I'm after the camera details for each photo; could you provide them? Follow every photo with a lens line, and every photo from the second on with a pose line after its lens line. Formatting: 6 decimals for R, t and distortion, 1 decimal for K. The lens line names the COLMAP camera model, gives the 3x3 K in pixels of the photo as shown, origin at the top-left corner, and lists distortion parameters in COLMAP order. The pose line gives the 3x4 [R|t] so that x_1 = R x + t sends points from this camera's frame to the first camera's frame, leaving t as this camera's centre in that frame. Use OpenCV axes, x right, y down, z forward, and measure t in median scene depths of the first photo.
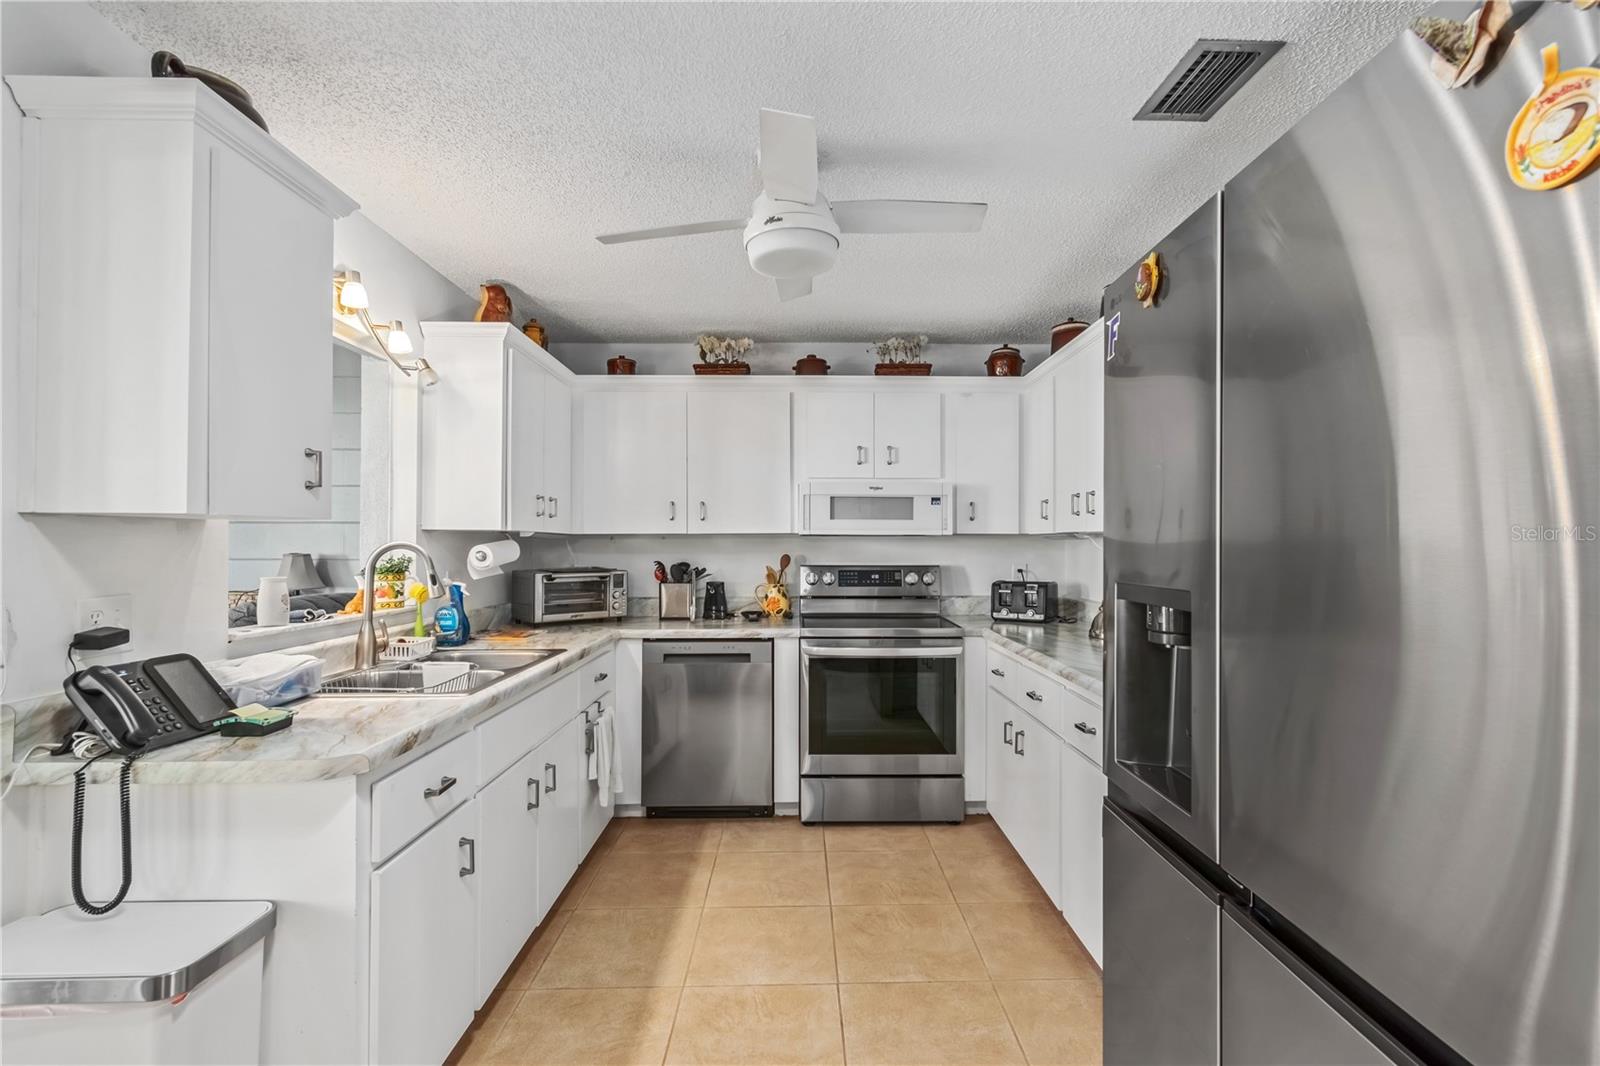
lens RADIAL K [[719.2, 0, 819.7], [0, 719.2, 535.7], [0, 0, 1]] dist [0.001566, 0.000557]
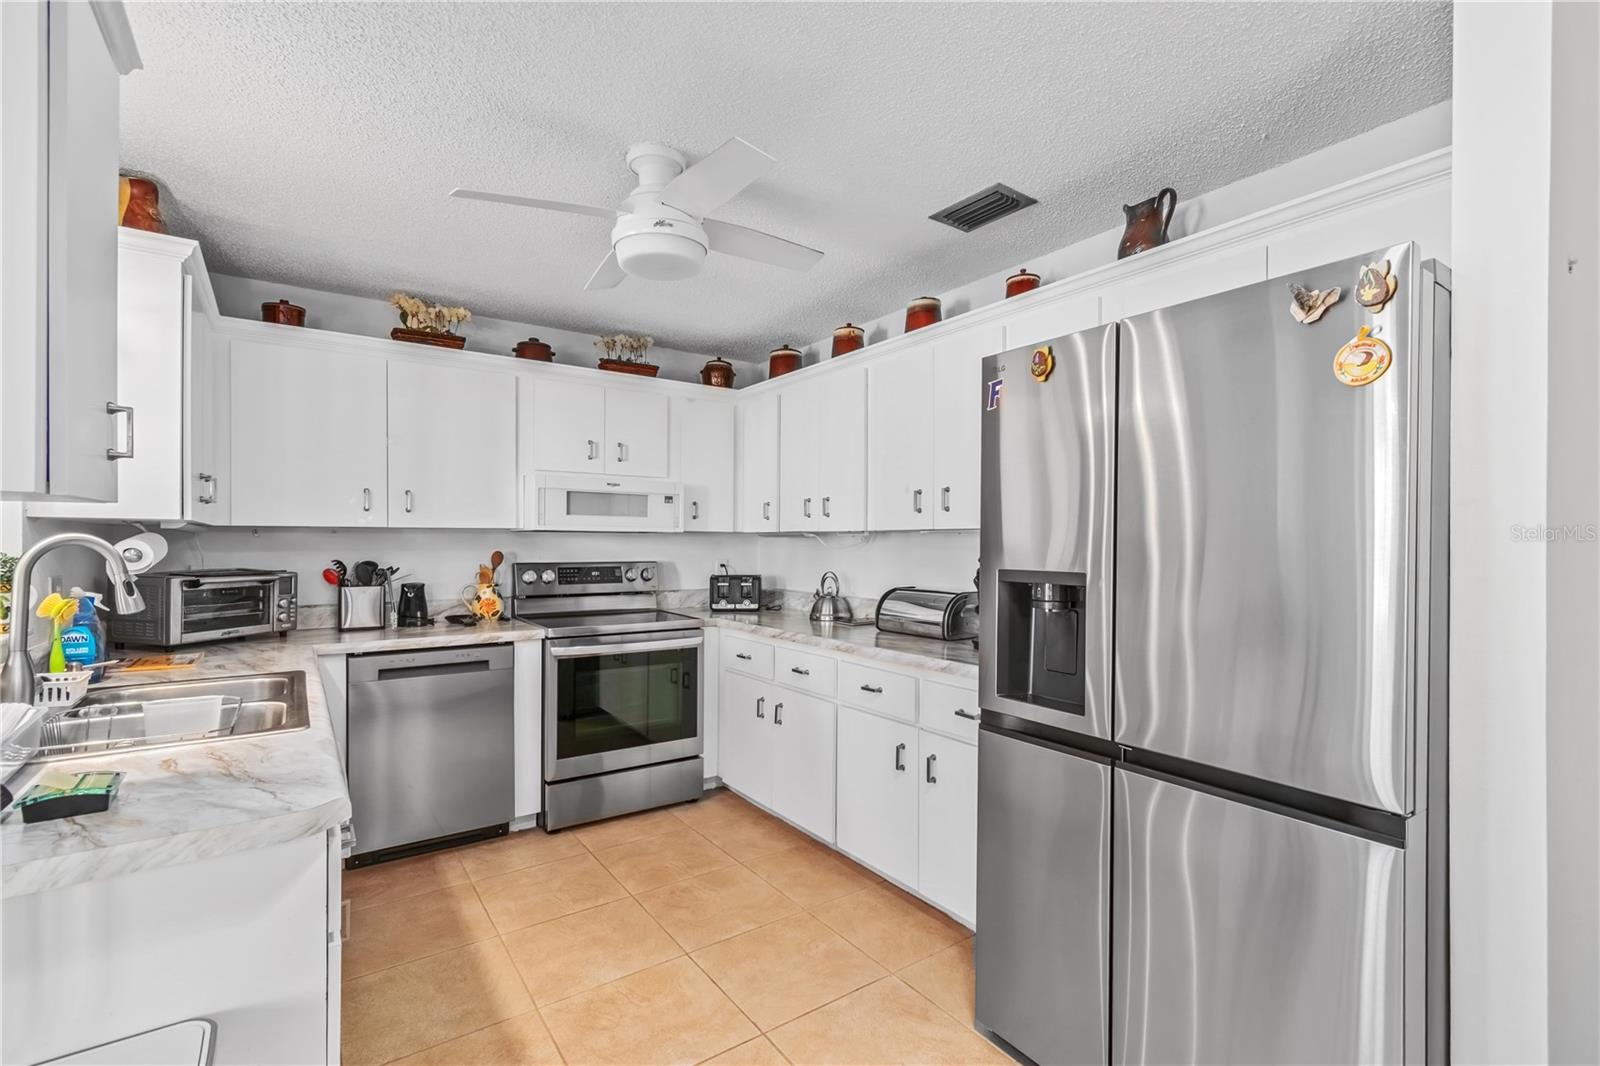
lens RADIAL K [[719.2, 0, 823.2], [0, 719.2, 543.3], [0, 0, 1]] dist [0.001566, 0.000557]
pose [[0.824650, 0.001915, 0.565640, -0.313069], [-0.010544, 0.999873, 0.011987, 0.000673], [-0.565545, -0.015849, 0.824565, 0.014133]]
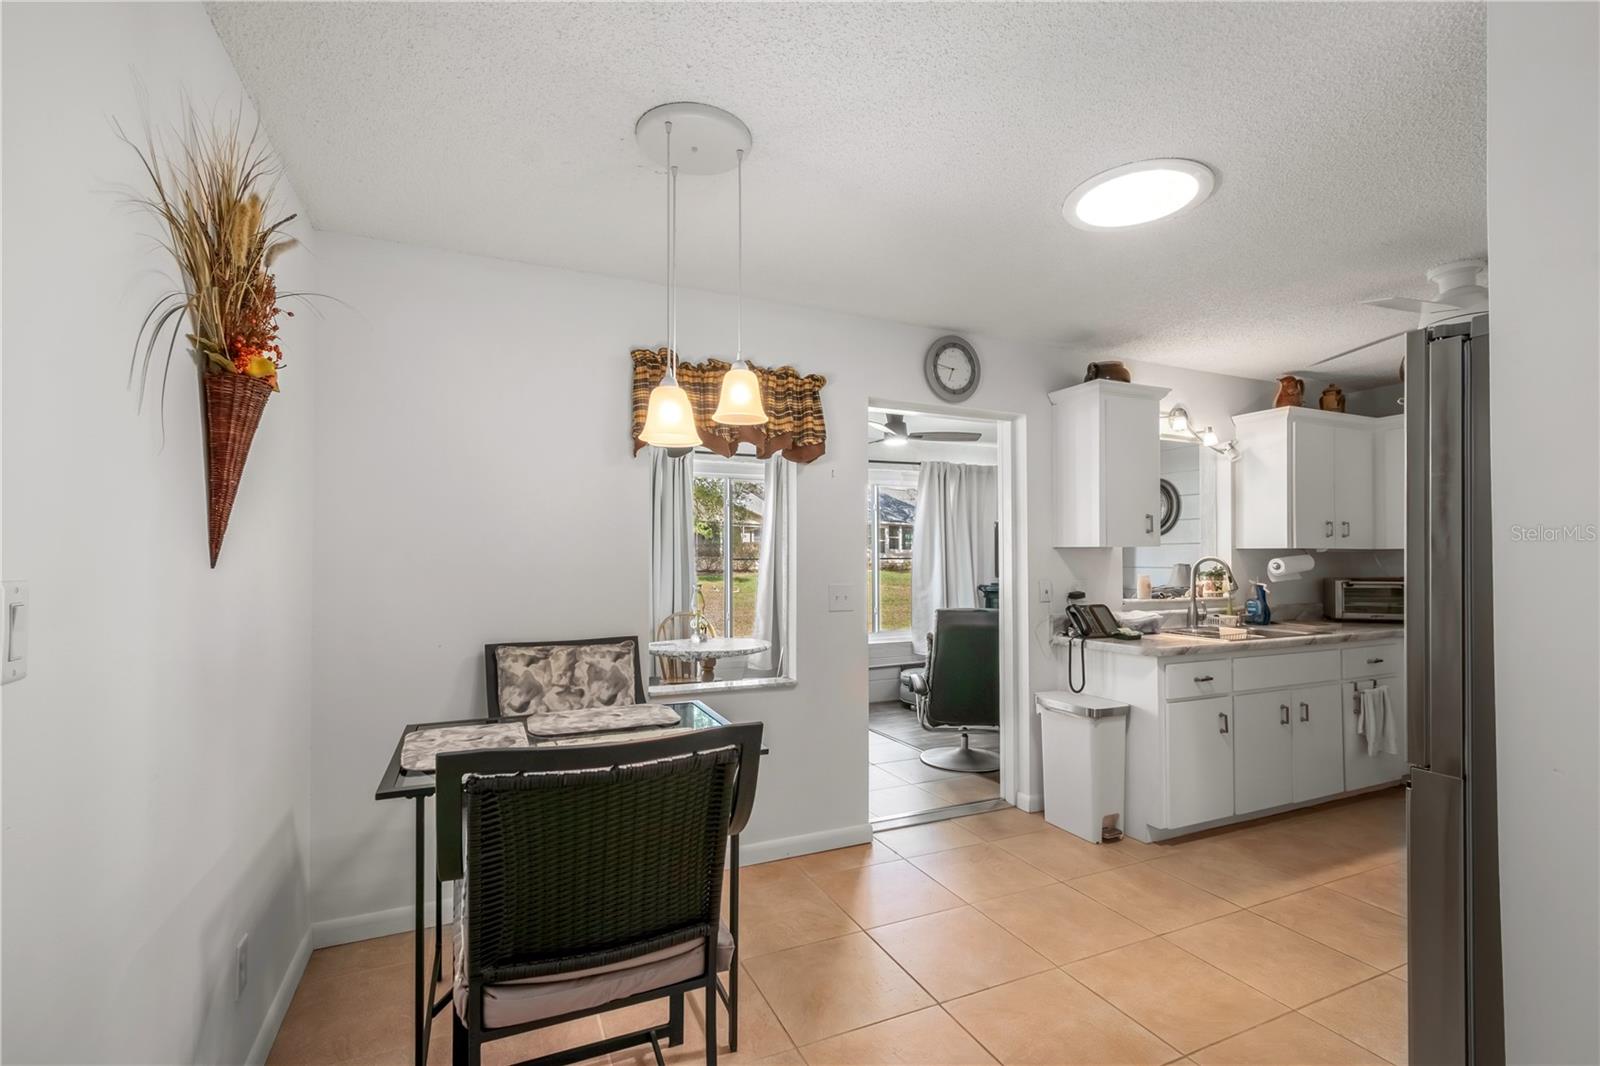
lens RADIAL K [[719.2, 0, 801.8], [0, 719.2, 555.7], [0, 0, 1]] dist [0.001566, 0.000557]
pose [[0.382679, -0.007594, -0.923850, 0.524692], [0.015959, 0.999871, -0.001609, -0.006036], [0.923743, -0.014128, 0.382751, -0.465502]]
